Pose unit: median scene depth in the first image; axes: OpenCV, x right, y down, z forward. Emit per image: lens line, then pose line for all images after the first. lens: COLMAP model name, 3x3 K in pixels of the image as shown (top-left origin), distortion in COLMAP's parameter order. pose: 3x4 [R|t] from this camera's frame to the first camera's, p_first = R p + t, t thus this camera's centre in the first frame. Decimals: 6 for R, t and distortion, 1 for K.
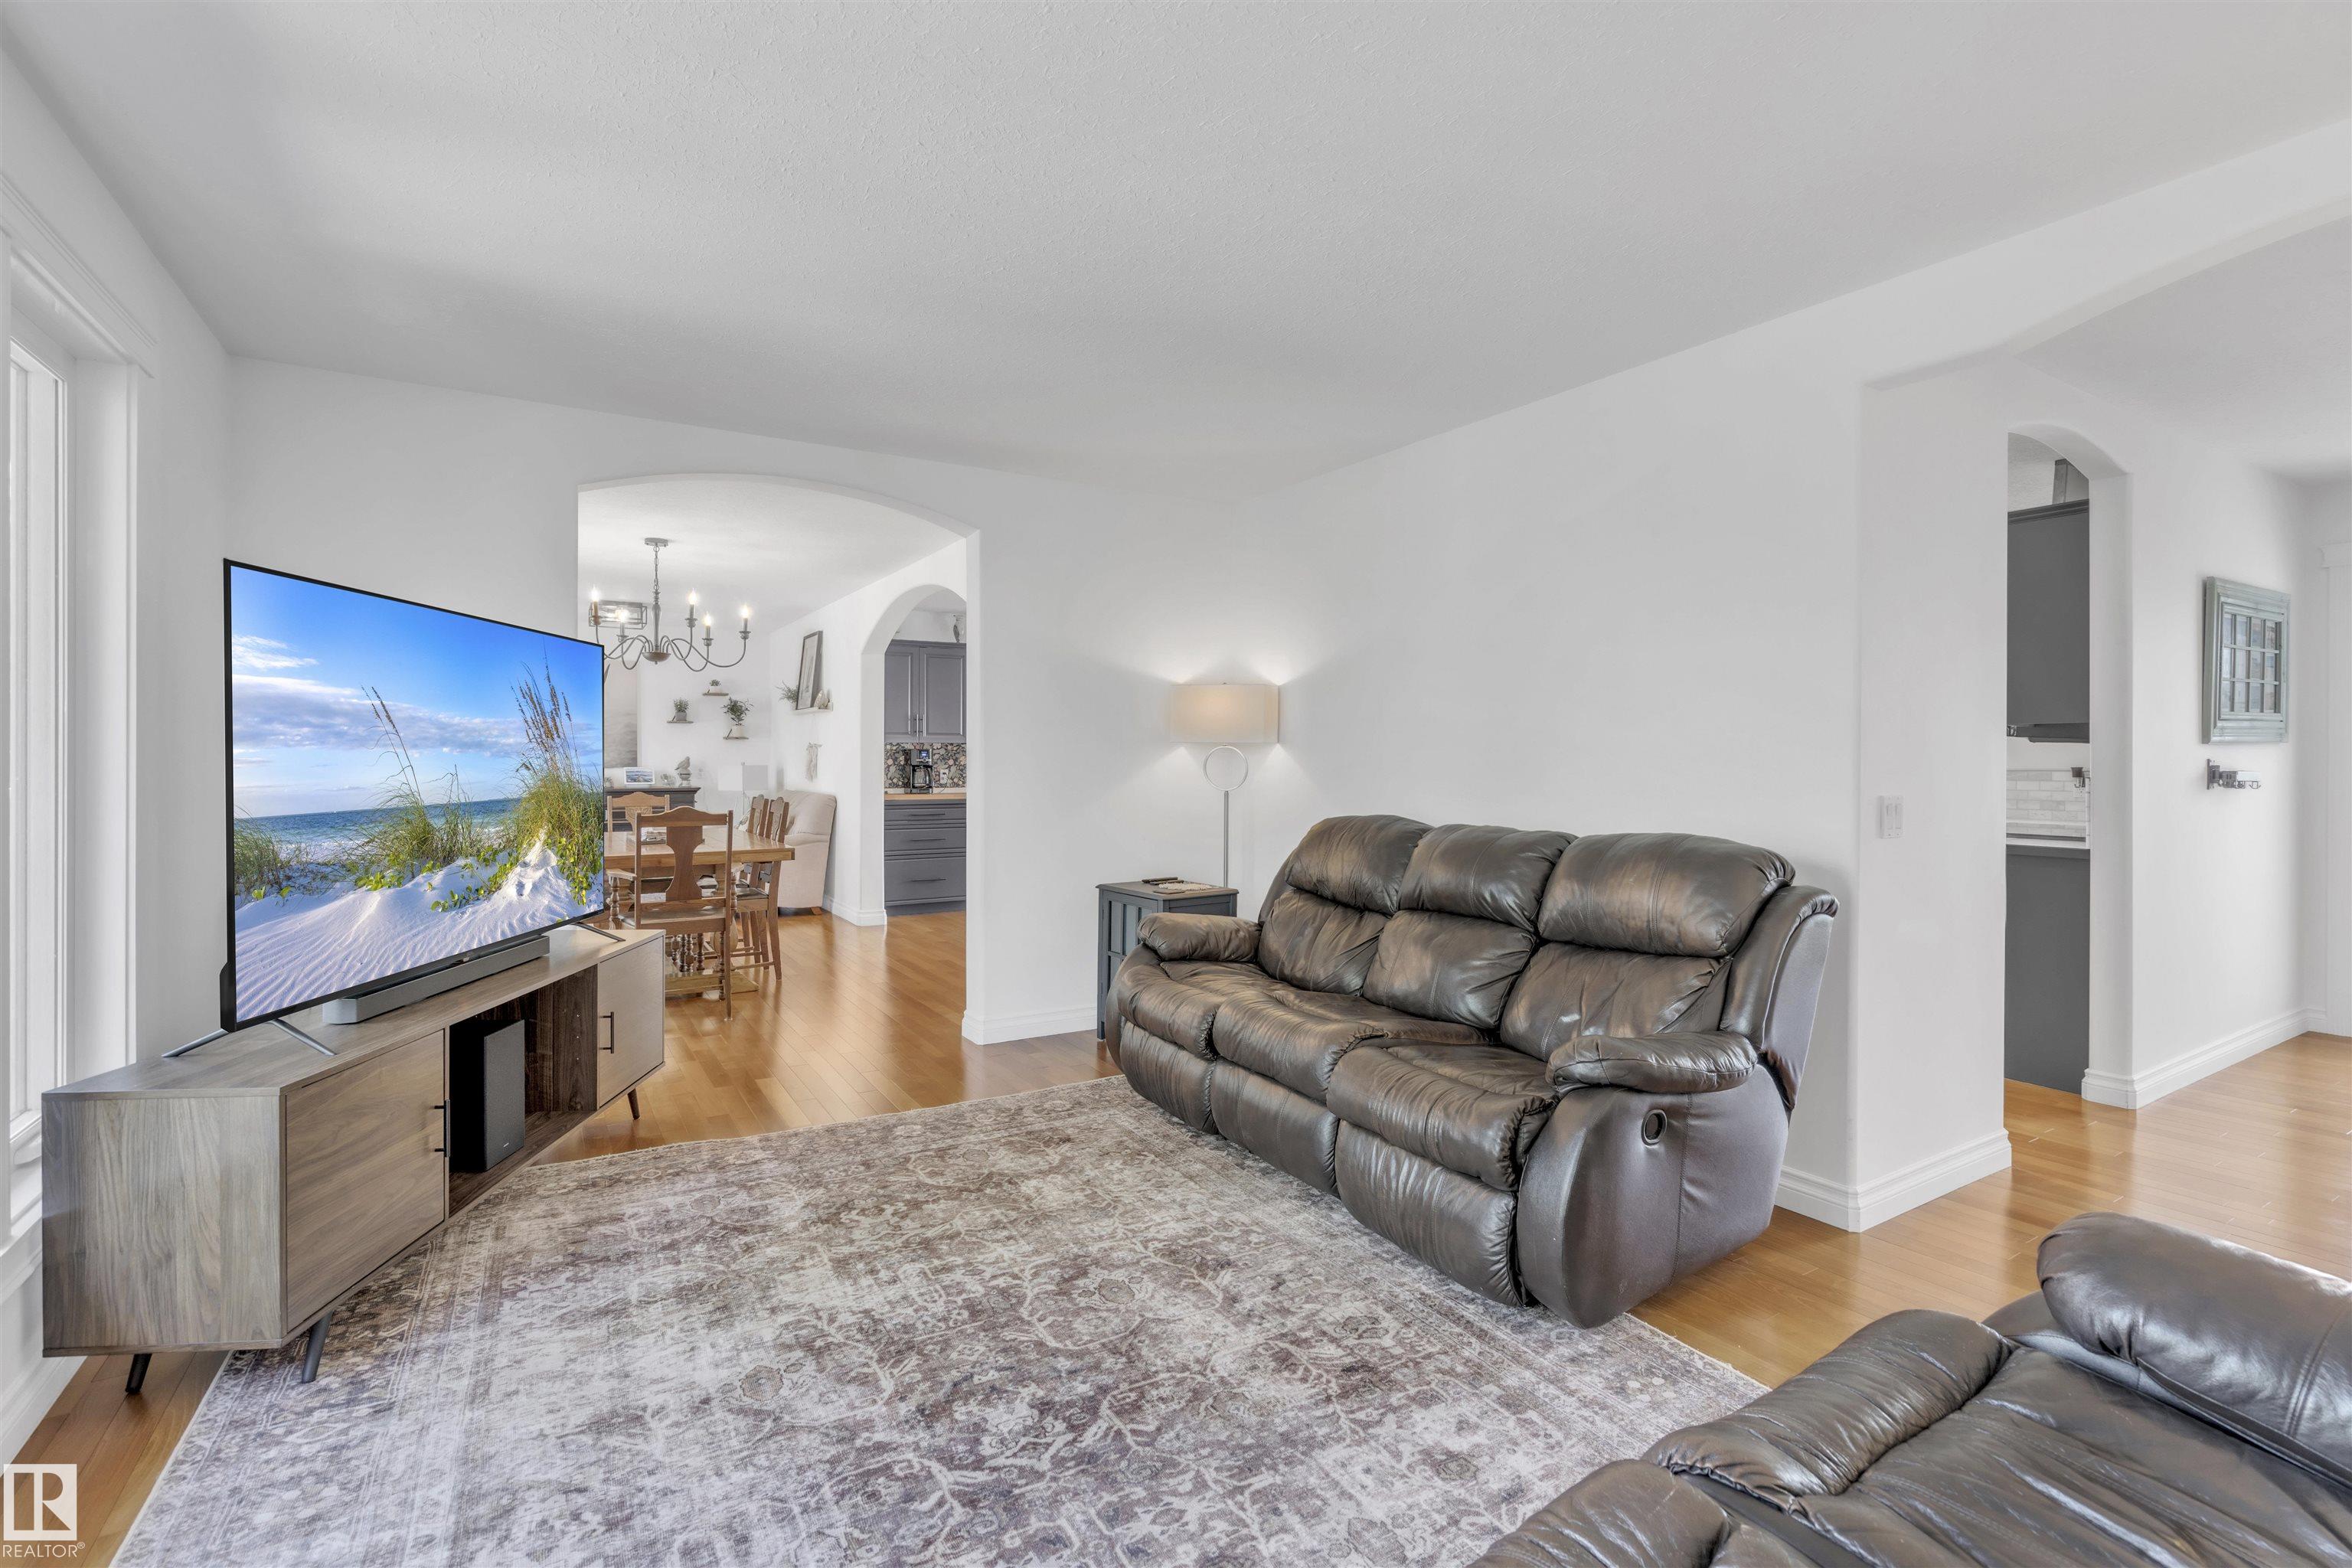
lens RADIAL K [[1057.4, 0, 1184.7], [0, 1057.4, 759.5], [0, 0, 1]] dist [-0.001482, 0.000098]
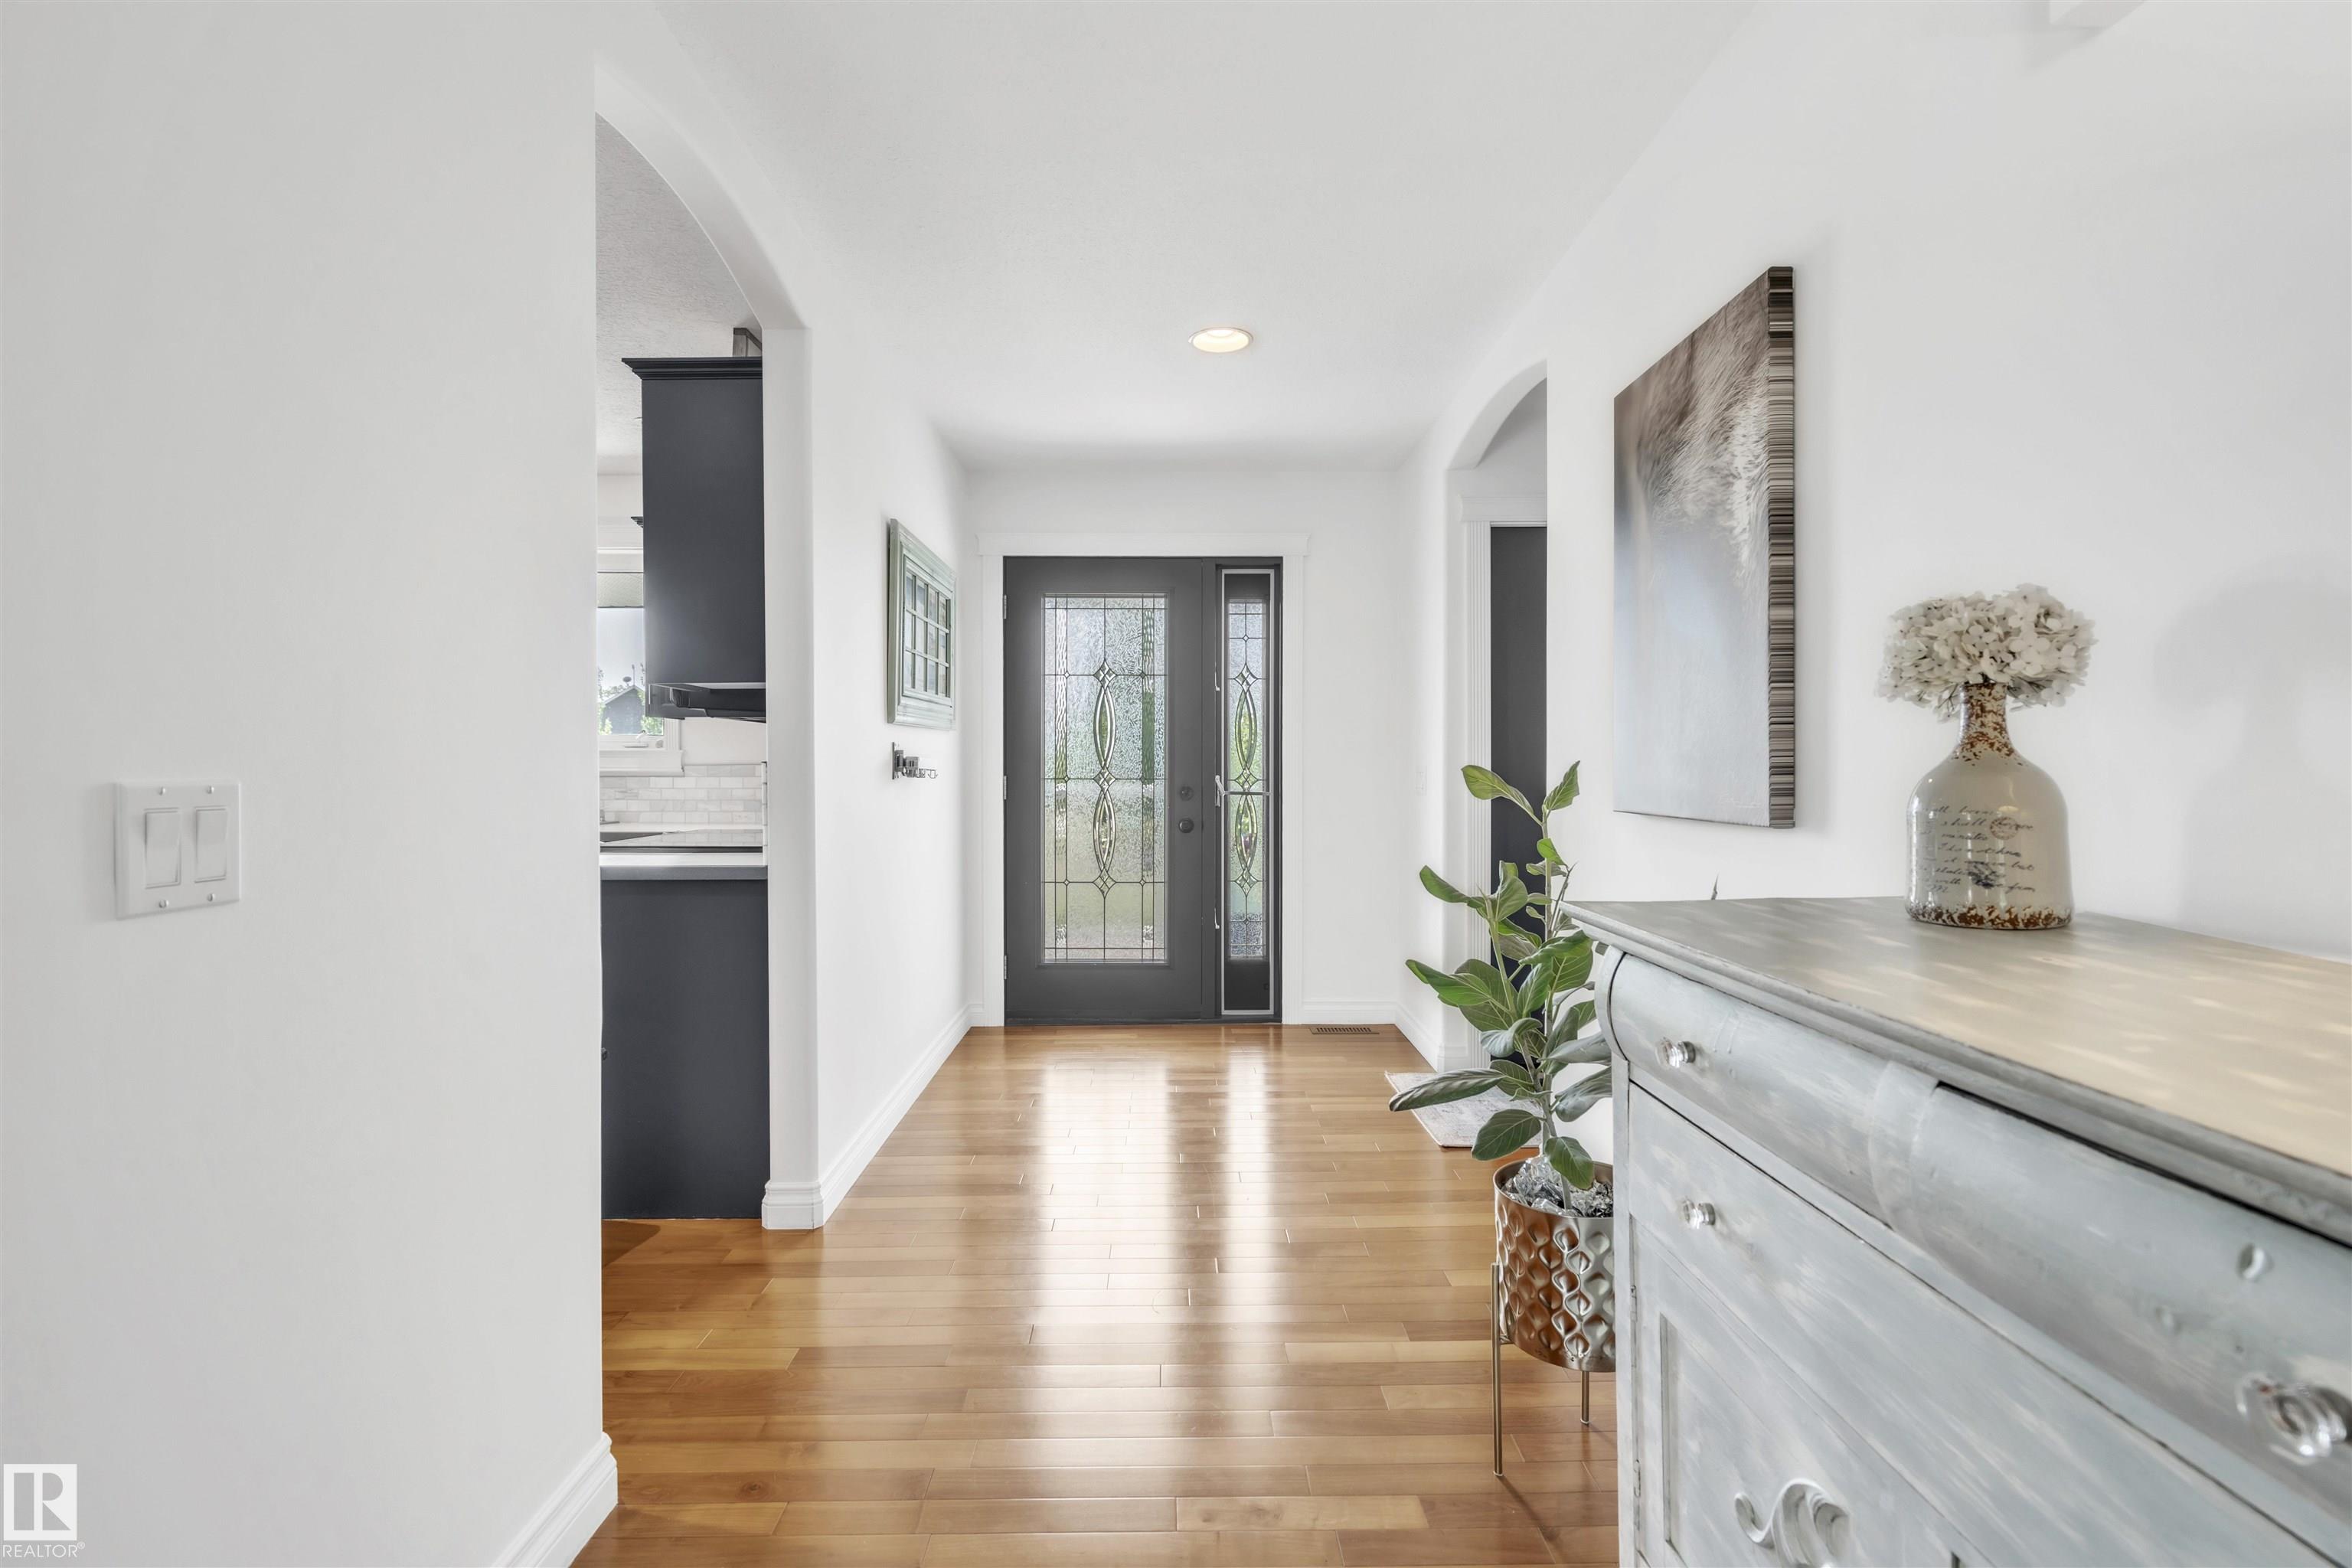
lens RADIAL K [[1113.4, 0, 1175.0], [0, 1113.4, 768.4], [0, 0, 1]] dist [-0.001209, 0.000169]
pose [[0.524793, -0.003938, 0.851220, 0.340883], [0.004454, 0.999988, 0.001880, 0.019357], [-0.851218, 0.002805, 0.524805, 0.352365]]
